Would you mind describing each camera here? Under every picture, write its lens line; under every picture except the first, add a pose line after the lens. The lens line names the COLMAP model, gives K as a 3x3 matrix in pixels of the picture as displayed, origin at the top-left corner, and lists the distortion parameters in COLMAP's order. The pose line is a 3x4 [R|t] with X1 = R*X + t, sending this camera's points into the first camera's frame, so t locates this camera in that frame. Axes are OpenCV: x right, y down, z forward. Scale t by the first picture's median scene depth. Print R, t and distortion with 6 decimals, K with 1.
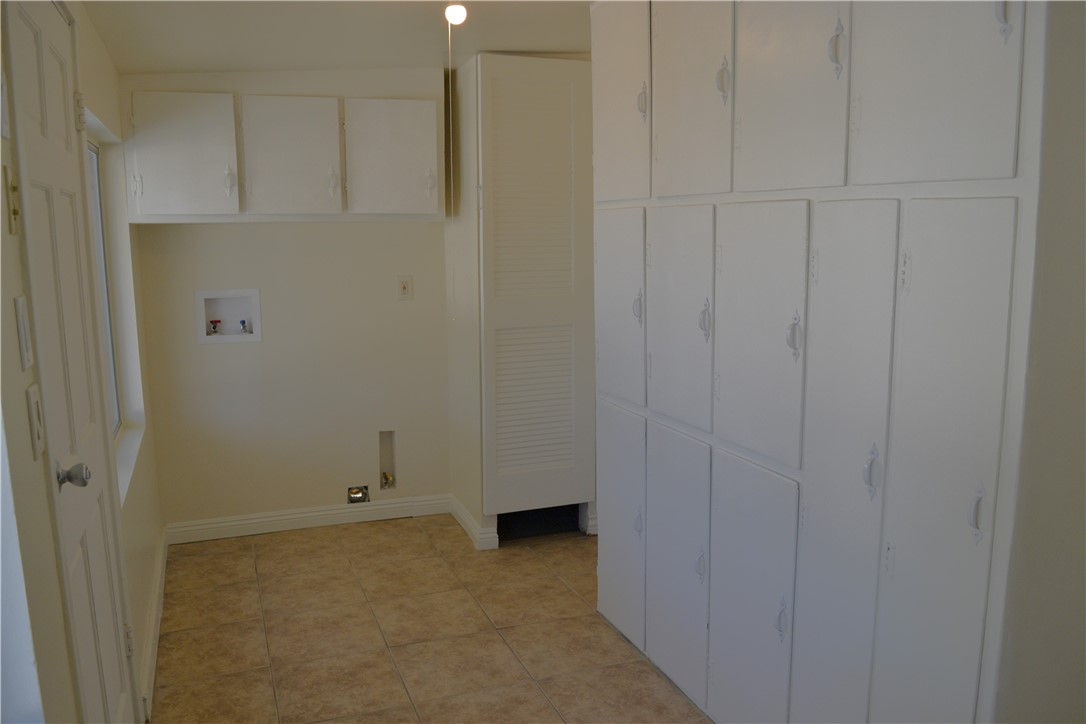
lens RADIAL K [[880.2, 0, 538.3], [0, 880.2, 366.3], [0, 0, 1]] dist [-0.083679, 0.014363]
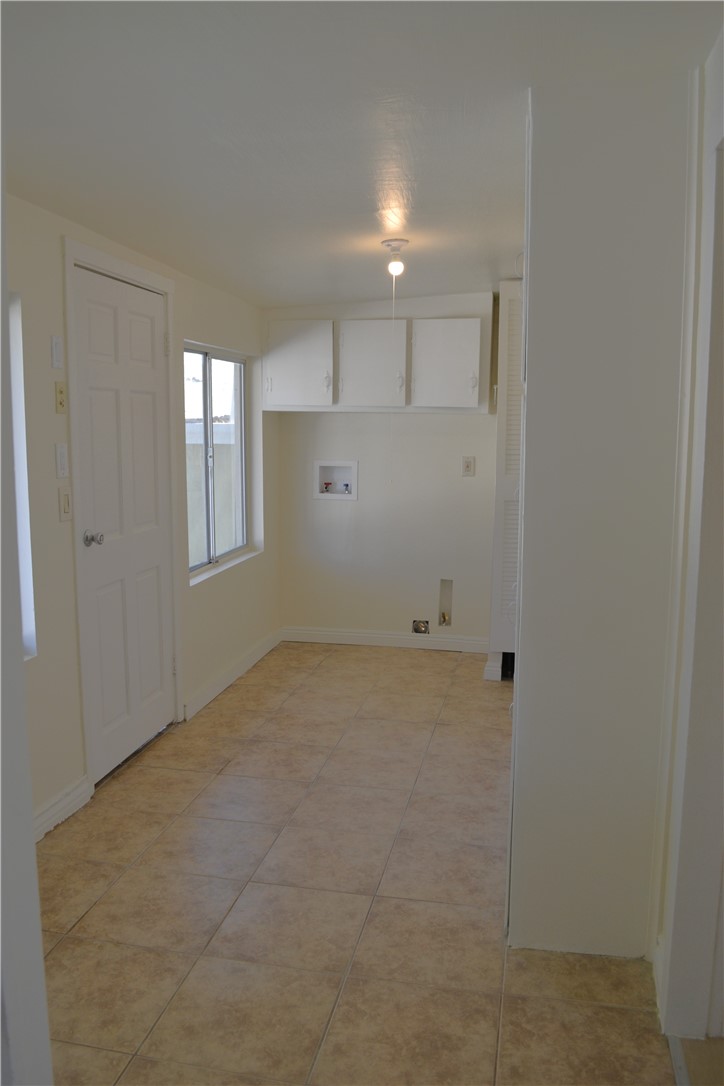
lens RADIAL K [[880.2, 0, 354.1], [0, 880.2, 535.1], [0, 0, 1]] dist [-0.083679, 0.014363]
pose [[0.844512, 0.082725, -0.529110, 0.426350], [-0.097529, 0.995233, -0.000065, 0.026949], [0.526582, 0.051659, 0.848554, -0.157709]]
